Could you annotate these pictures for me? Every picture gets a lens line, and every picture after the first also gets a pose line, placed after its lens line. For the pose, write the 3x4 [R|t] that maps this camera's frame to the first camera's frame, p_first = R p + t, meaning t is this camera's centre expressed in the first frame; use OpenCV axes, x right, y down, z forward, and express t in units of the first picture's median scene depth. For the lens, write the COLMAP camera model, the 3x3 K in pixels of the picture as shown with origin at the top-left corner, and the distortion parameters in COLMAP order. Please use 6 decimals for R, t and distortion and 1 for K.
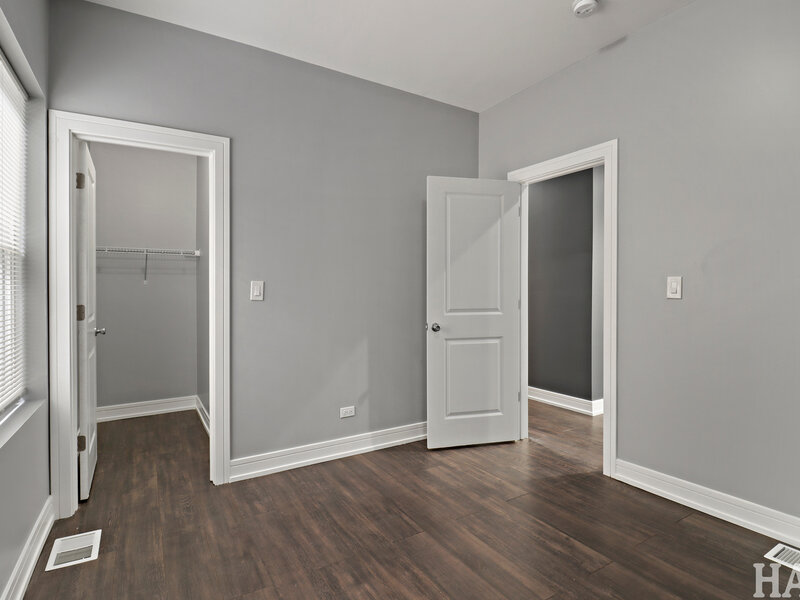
lens RADIAL K [[423.8, 0, 402.4], [0, 423.8, 292.4], [0, 0, 1]] dist [-0.019014, -0.001037]
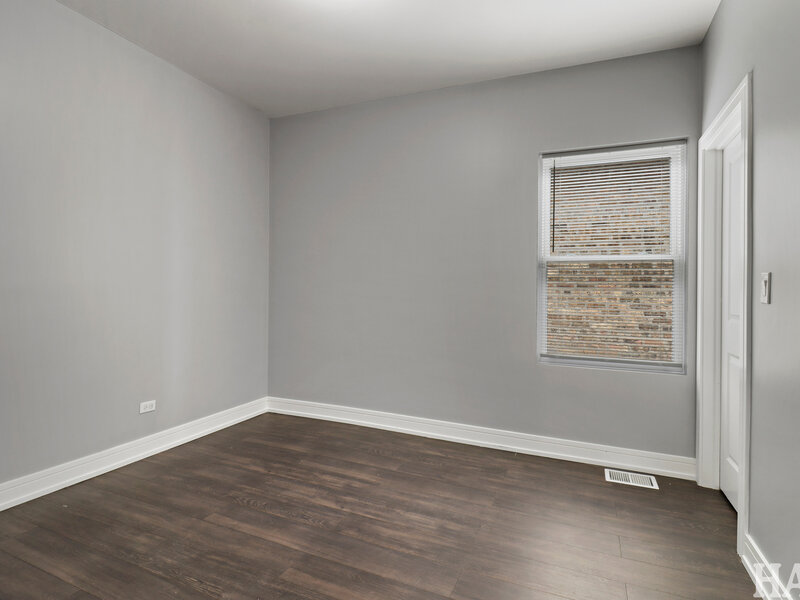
lens RADIAL K [[423.8, 0, 402.4], [0, 423.8, 292.4], [0, 0, 1]] dist [-0.019014, -0.001037]
pose [[-0.816183, -0.005334, -0.577769, 0.658800], [-0.011631, 0.999906, 0.007201, 0.018401], [0.577676, 0.012597, -0.816169, 1.842733]]
